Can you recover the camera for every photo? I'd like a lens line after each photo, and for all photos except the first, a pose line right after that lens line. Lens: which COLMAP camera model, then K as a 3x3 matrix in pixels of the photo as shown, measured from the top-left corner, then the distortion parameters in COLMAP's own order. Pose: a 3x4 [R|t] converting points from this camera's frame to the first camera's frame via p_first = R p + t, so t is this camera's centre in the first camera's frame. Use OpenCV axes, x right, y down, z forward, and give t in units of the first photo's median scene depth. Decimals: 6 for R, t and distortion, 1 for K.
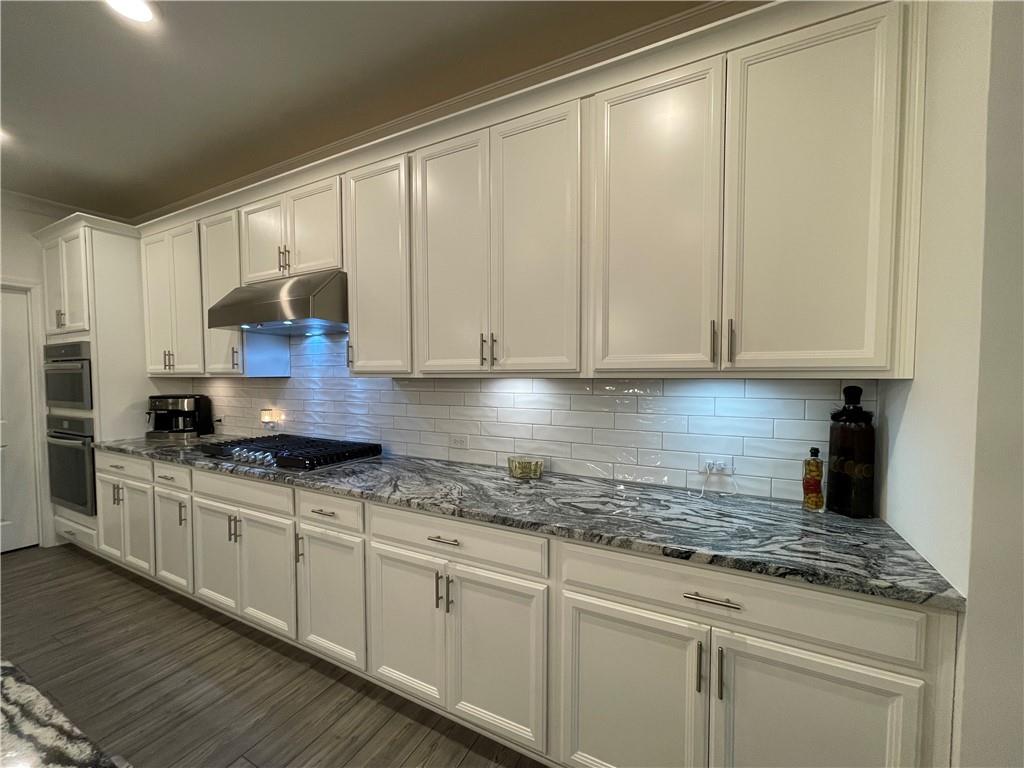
lens RADIAL K [[419.2, 0, 516.6], [0, 419.2, 388.1], [0, 0, 1]] dist [-0.004546, 0.001471]
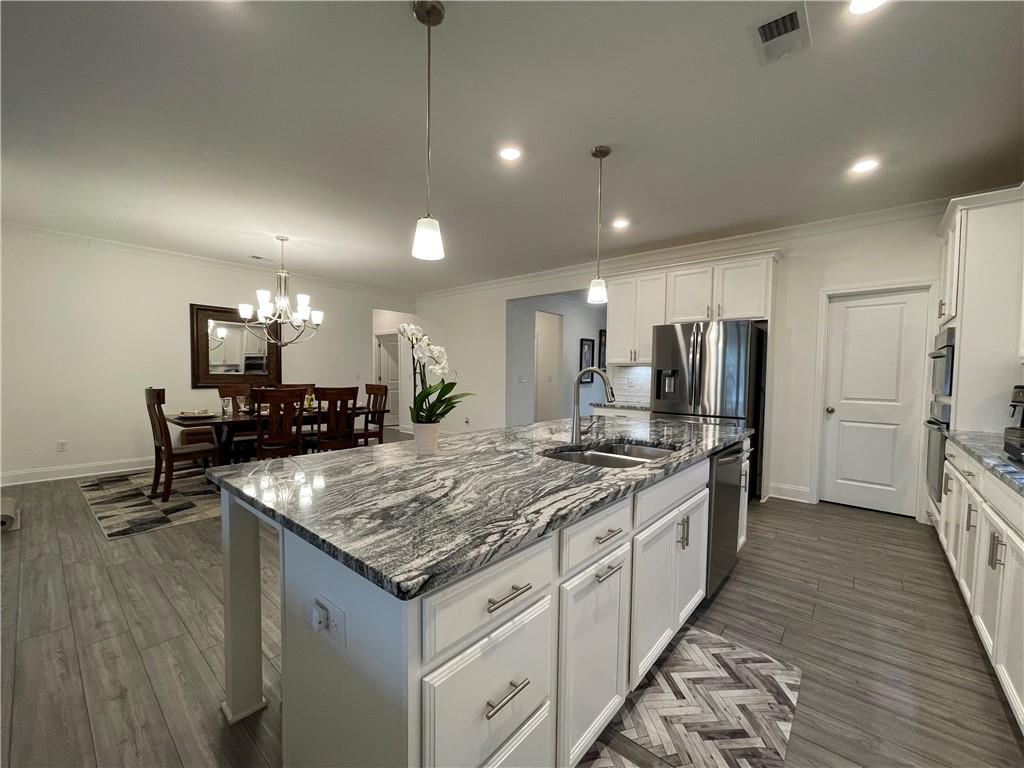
lens RADIAL K [[419.2, 0, 510.7], [0, 419.2, 392.4], [0, 0, 1]] dist [-0.004546, 0.001471]
pose [[-0.243083, 0.041395, -0.969122, 0.276523], [-0.041251, 0.997744, 0.052964, 0.045787], [0.969128, 0.052852, -0.240827, 0.331754]]
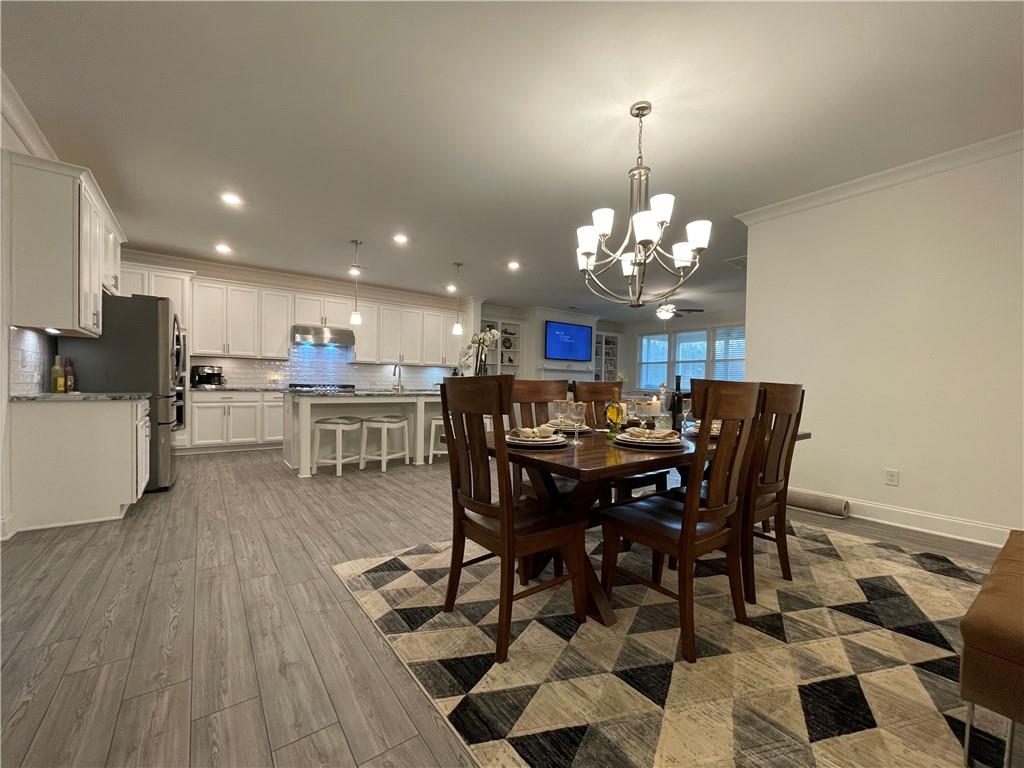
lens RADIAL K [[419.2, 0, 513.8], [0, 419.2, 393.2], [0, 0, 1]] dist [-0.004546, 0.001471]
pose [[0.433539, -0.011461, 0.901062, -3.220784], [0.004809, 0.999934, 0.010405, 0.215370], [-0.901122, -0.000178, 0.433566, -1.810009]]
